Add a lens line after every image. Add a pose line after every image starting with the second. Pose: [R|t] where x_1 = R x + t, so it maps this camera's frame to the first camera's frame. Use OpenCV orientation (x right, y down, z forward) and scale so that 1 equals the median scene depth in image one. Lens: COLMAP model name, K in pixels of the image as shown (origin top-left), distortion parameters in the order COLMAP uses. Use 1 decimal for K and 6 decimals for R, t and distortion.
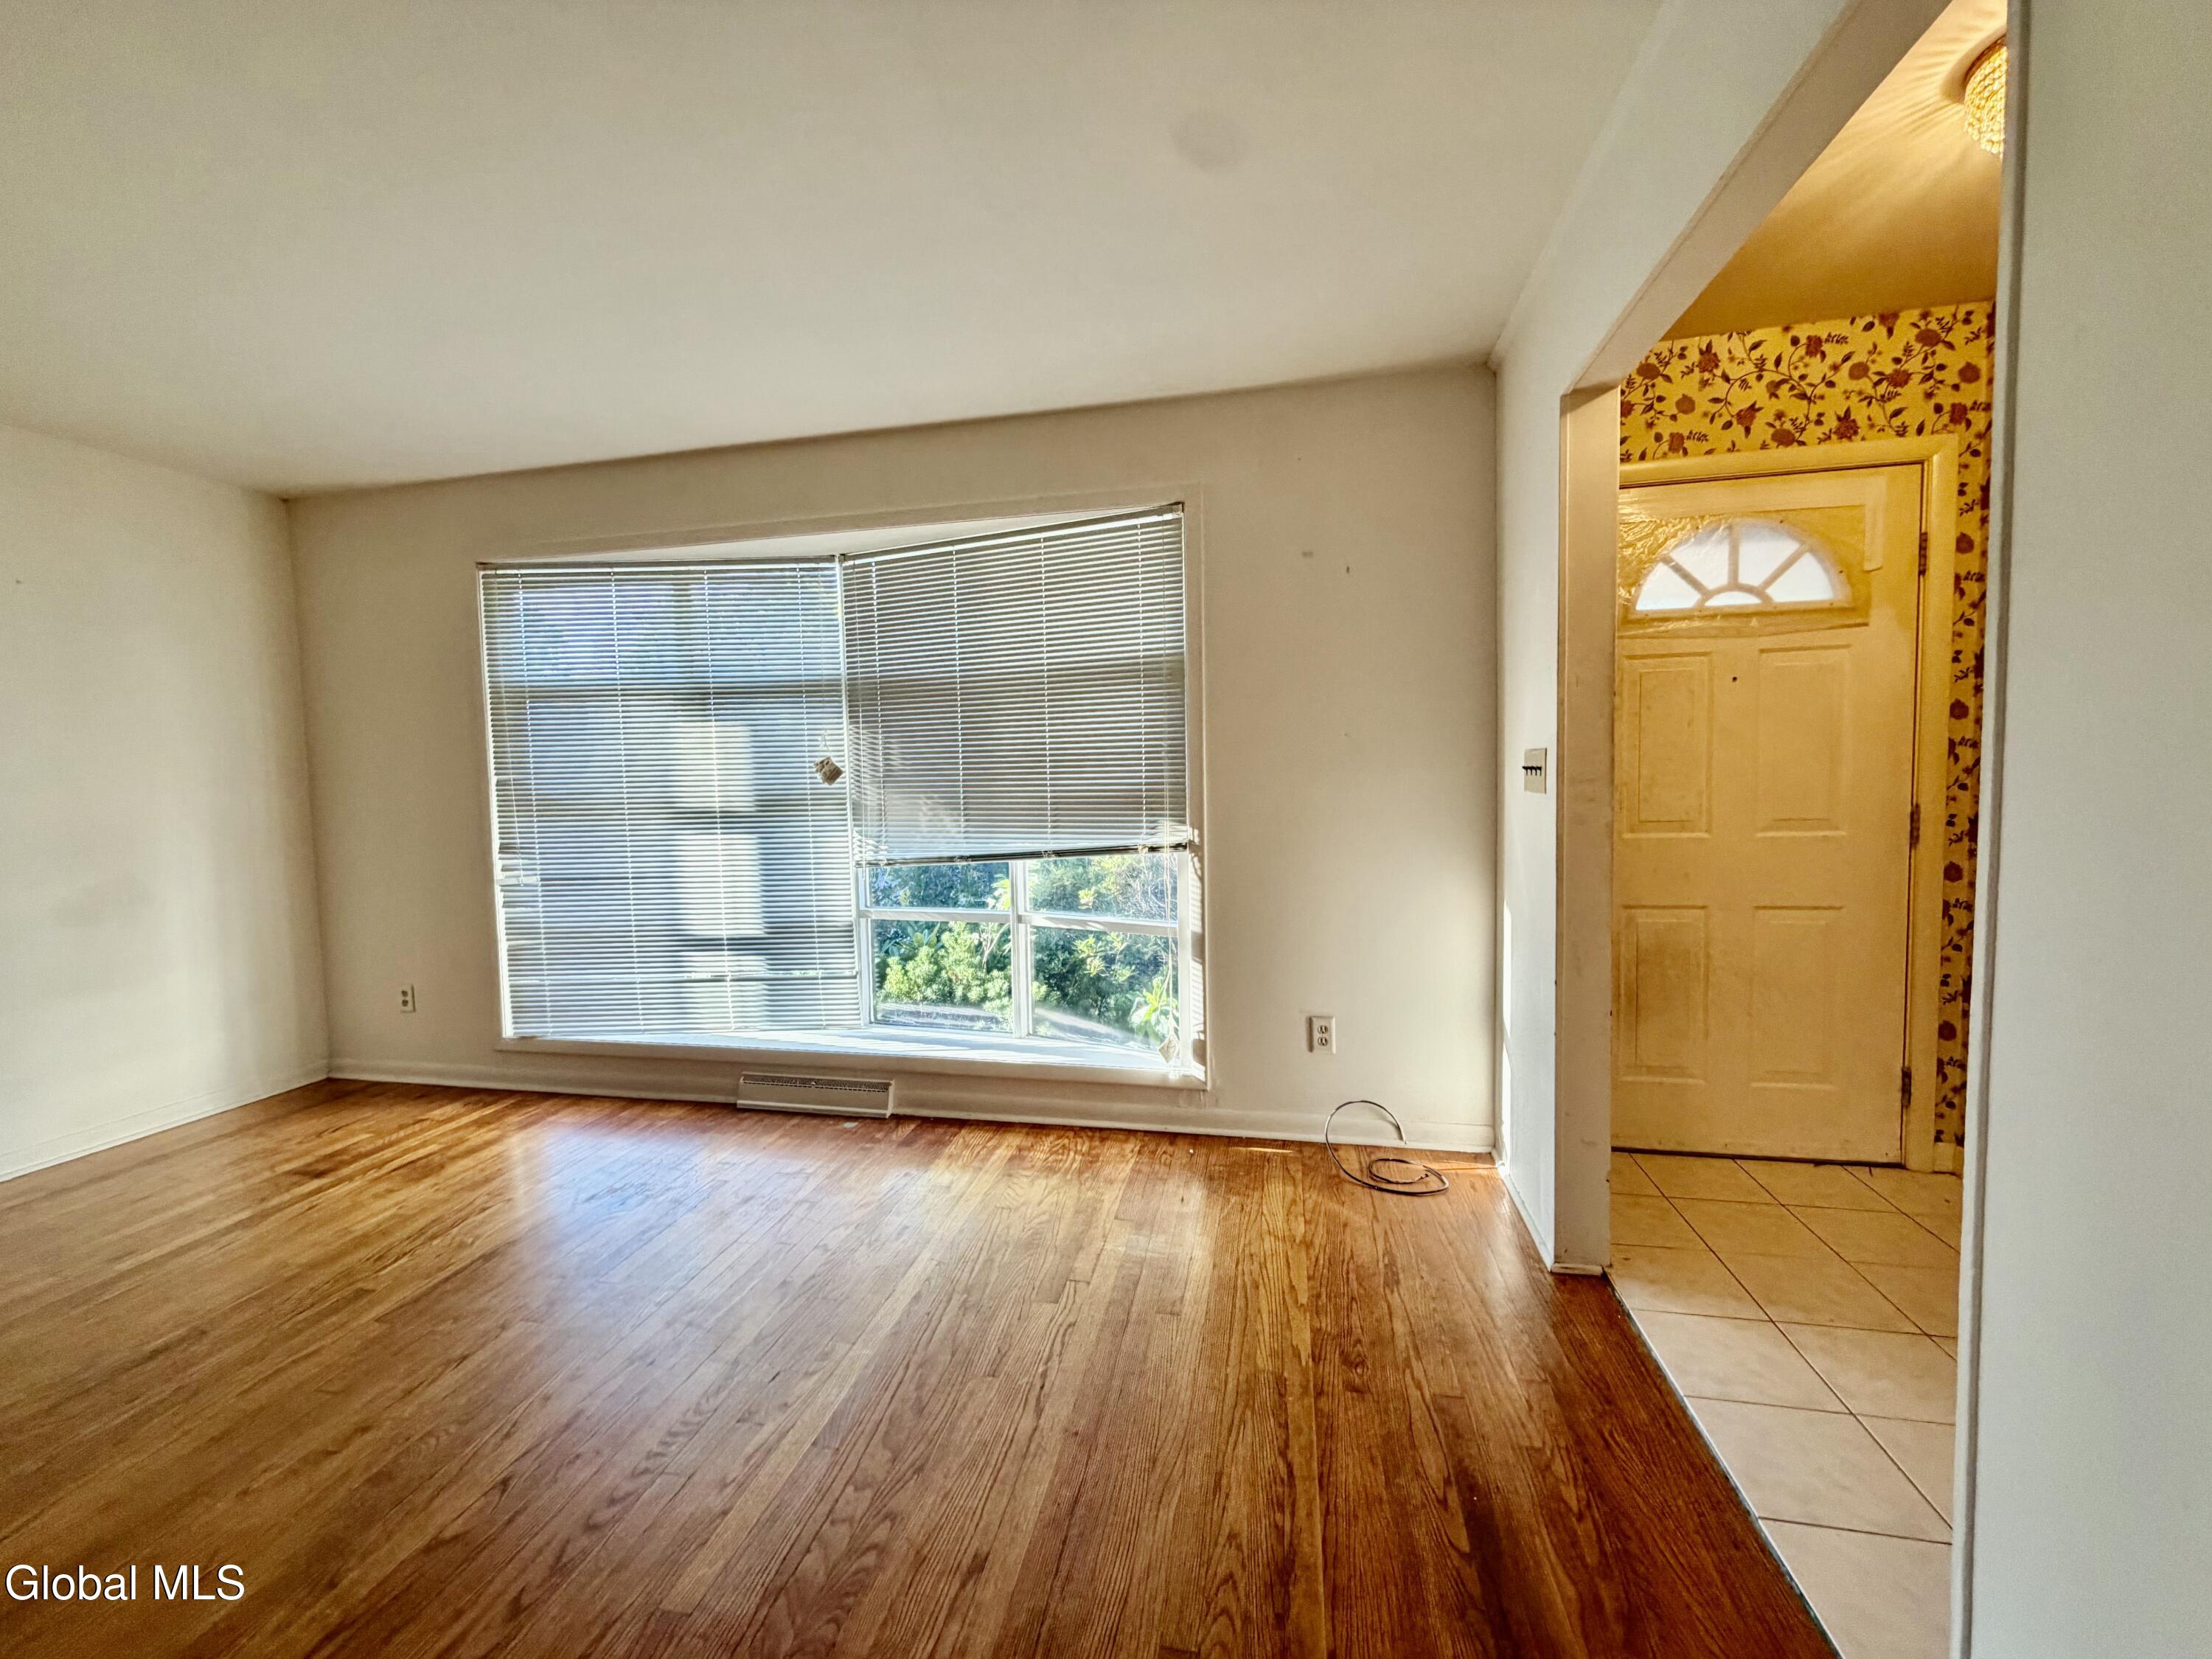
lens RADIAL K [[881.9, 0, 1101.8], [0, 881.9, 831.3], [0, 0, 1]] dist [-0.000296, -0.000020]
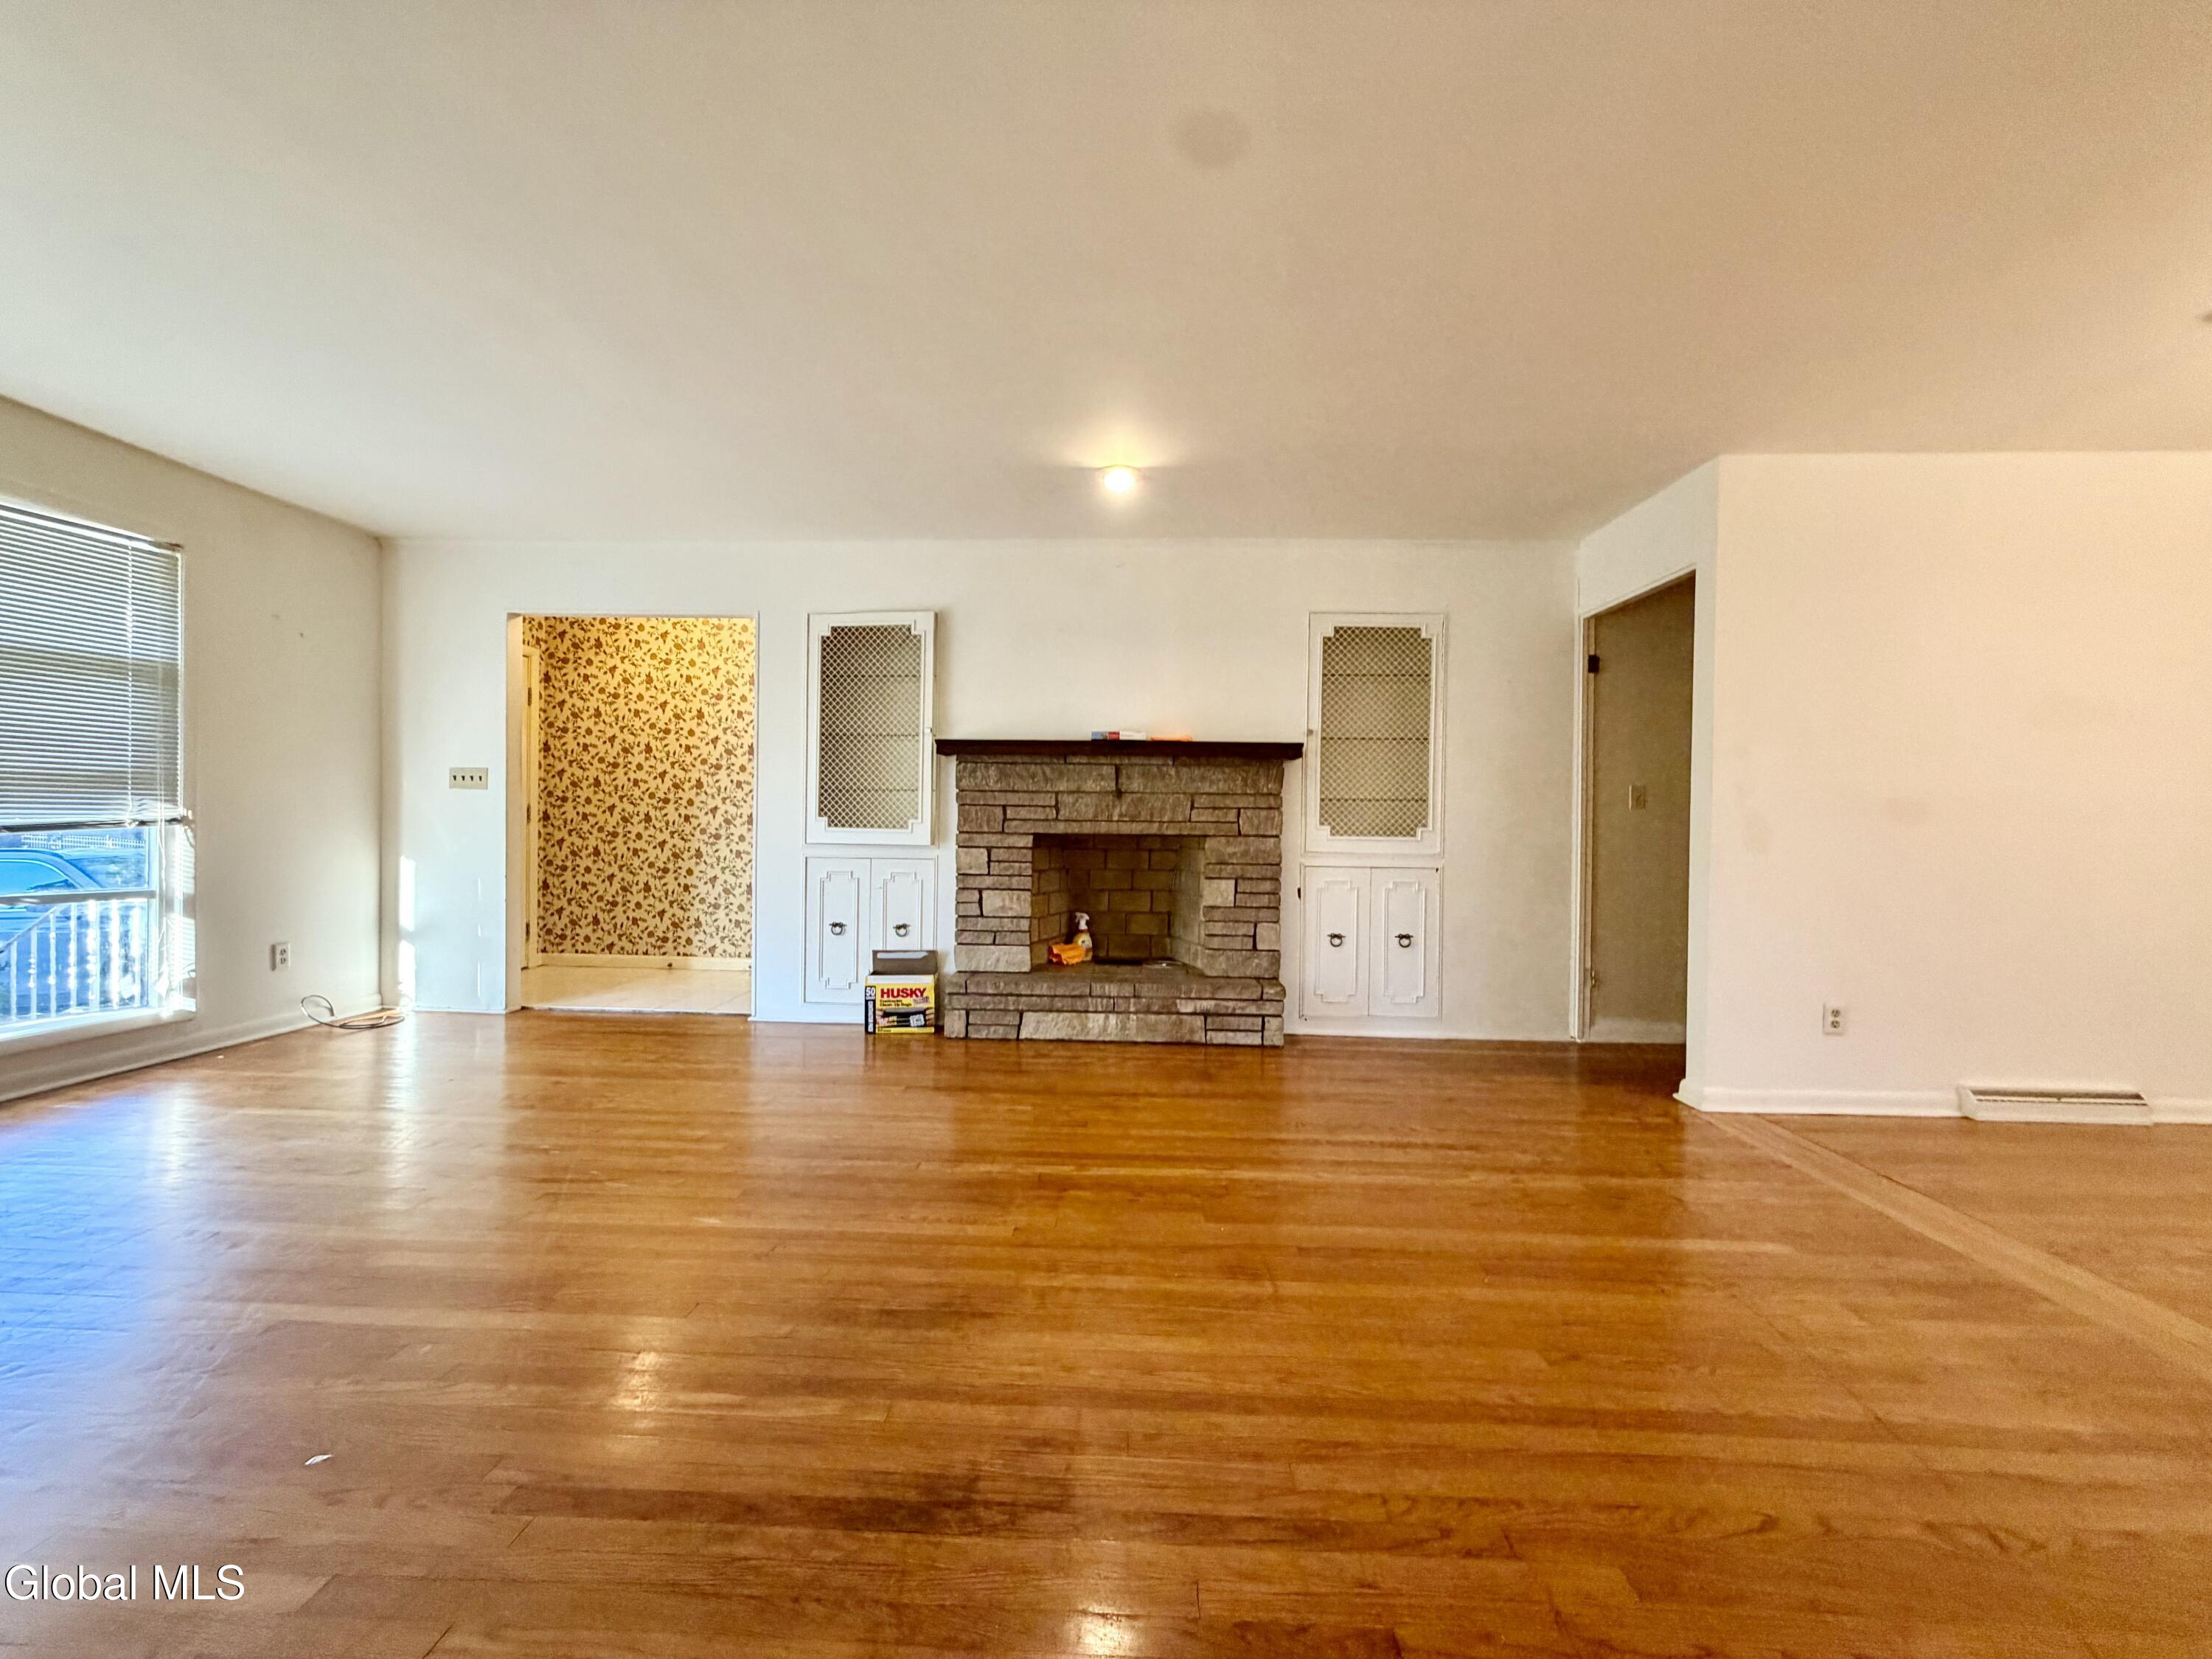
lens RADIAL K [[883.4, 0, 1100.0], [0, 883.4, 828.8], [0, 0, 1]] dist [-0.000157, 0.000185]
pose [[-0.166165, 0.013166, 0.986010, -1.157527], [0.048755, 0.998798, -0.005120, 0.084325], [-0.984892, 0.047222, -0.166607, -0.050882]]
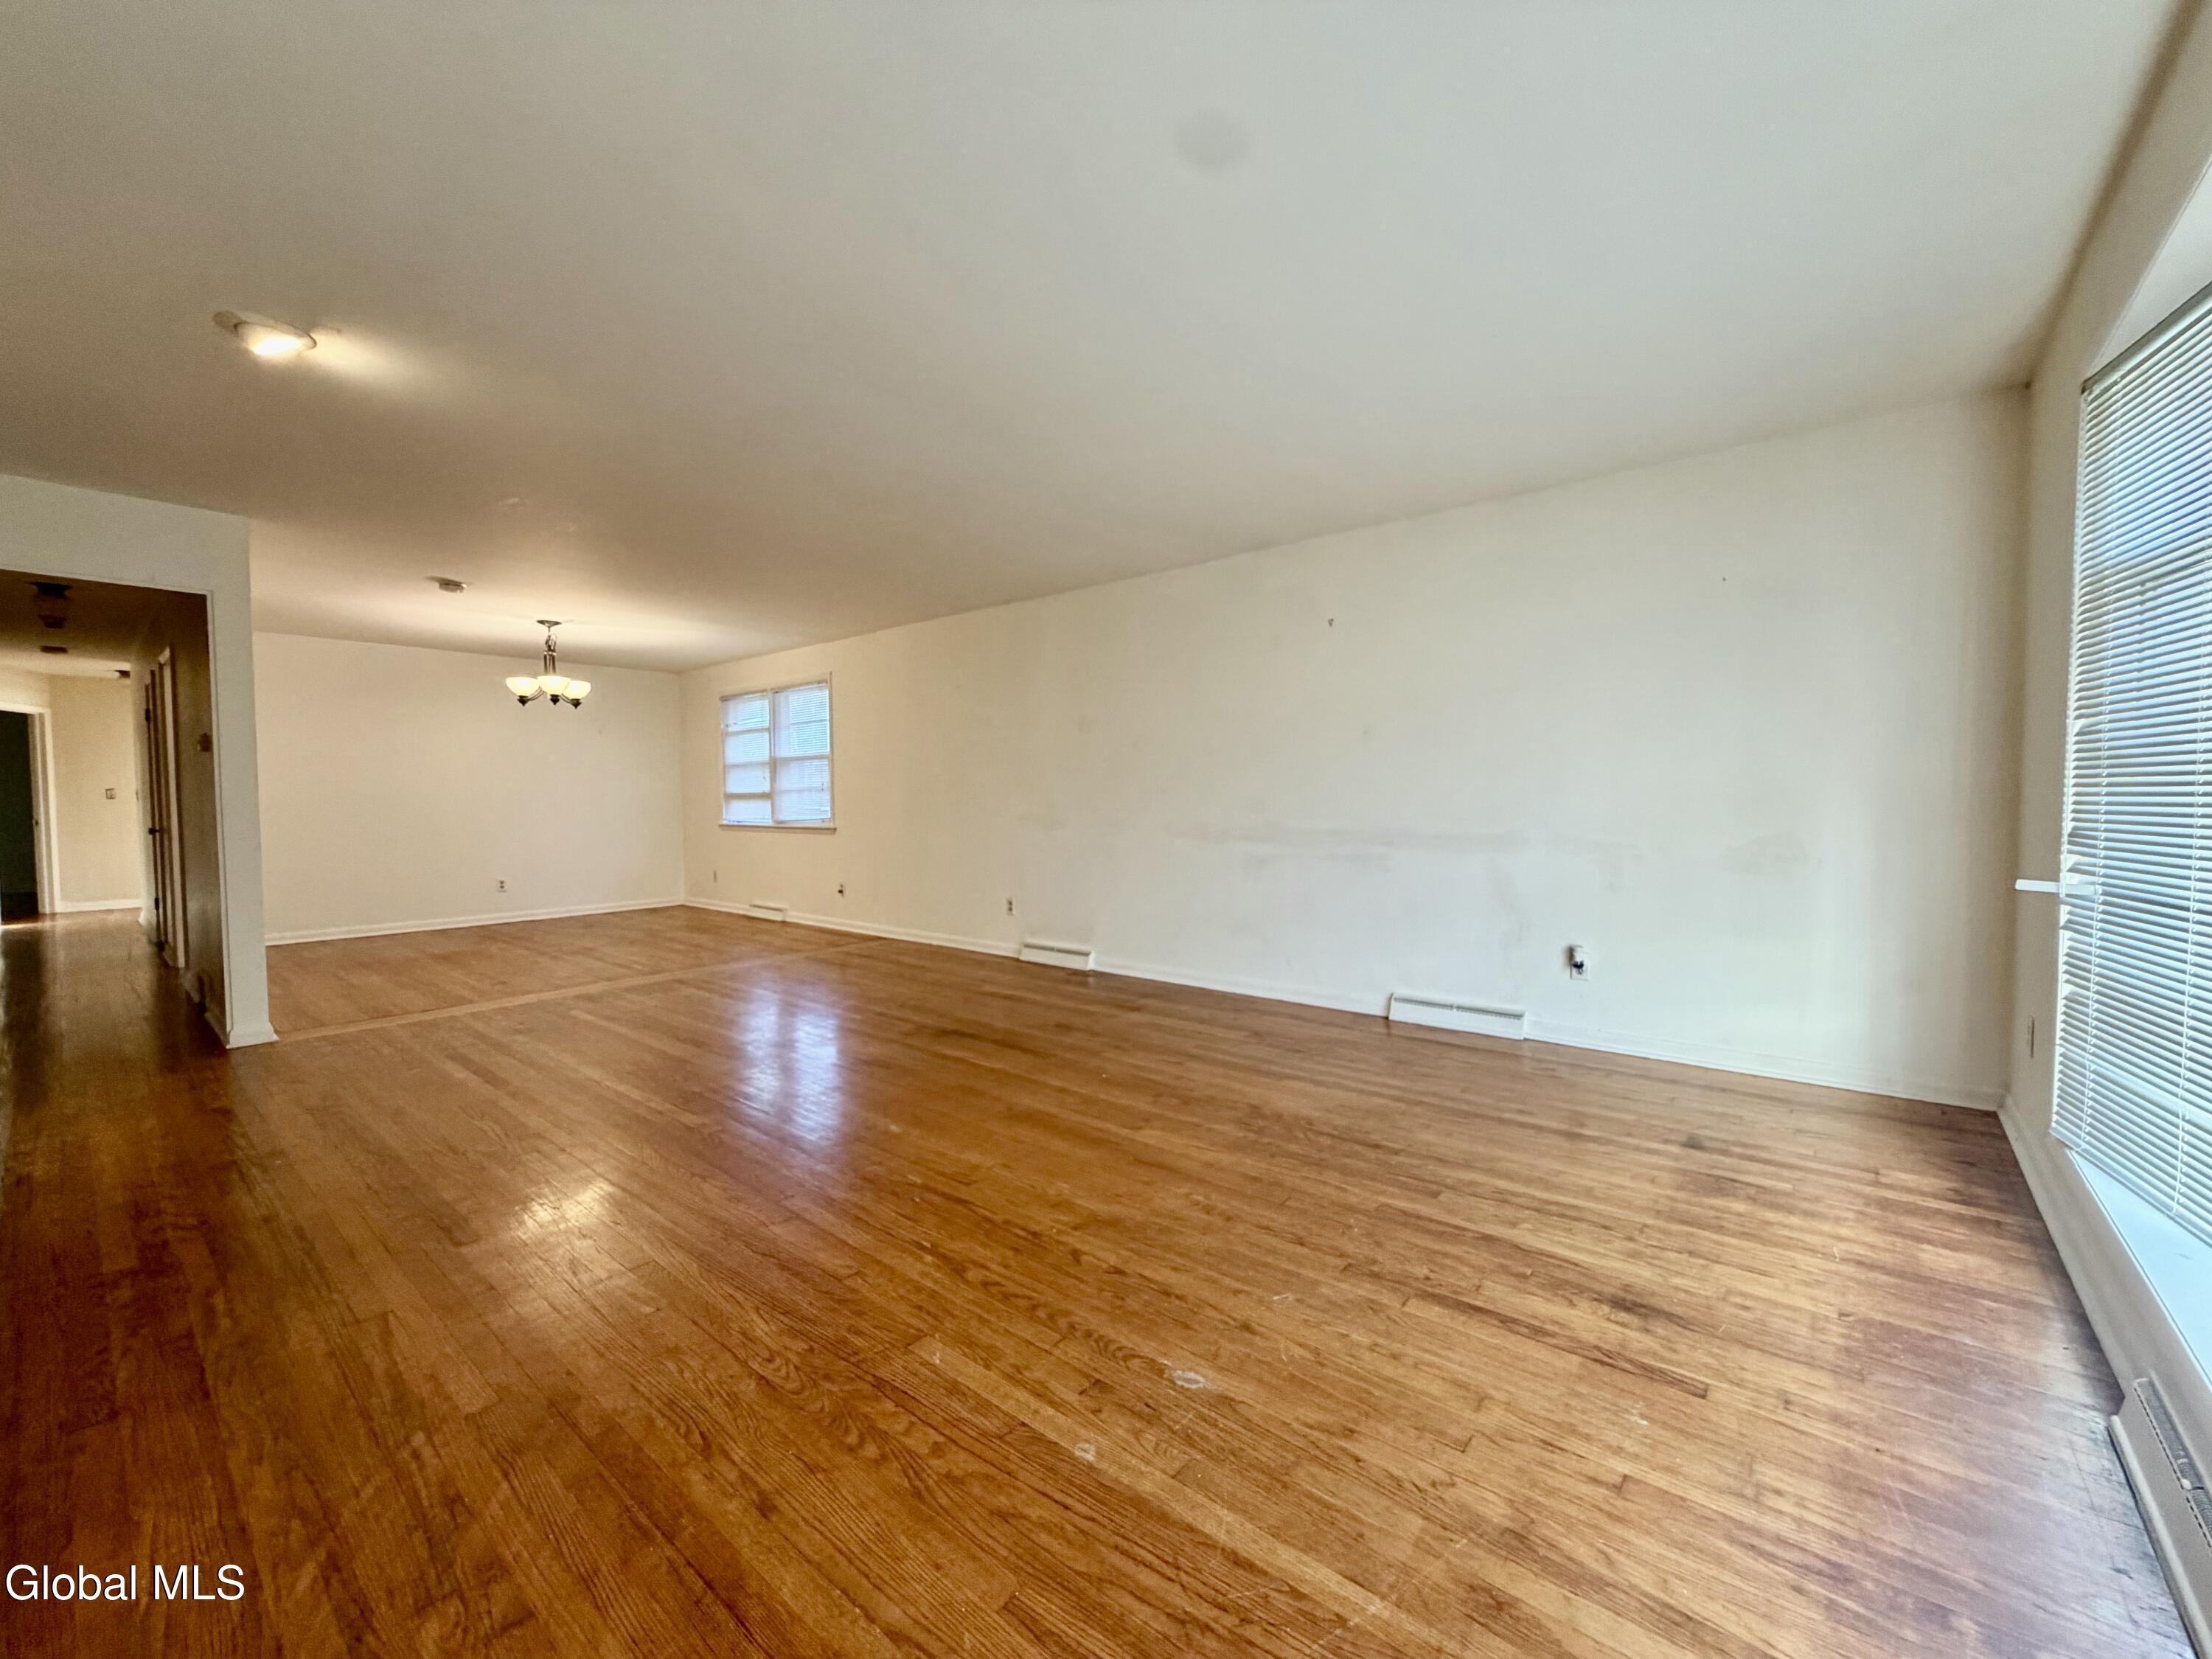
lens RADIAL K [[883.4, 0, 1100.0], [0, 883.4, 828.8], [0, 0, 1]] dist [-0.000157, 0.000185]
pose [[-0.472292, 0.057608, -0.879558, 0.210979], [-0.034982, 0.995851, 0.084009, -0.014780], [0.880748, 0.070445, -0.468317, 0.710242]]
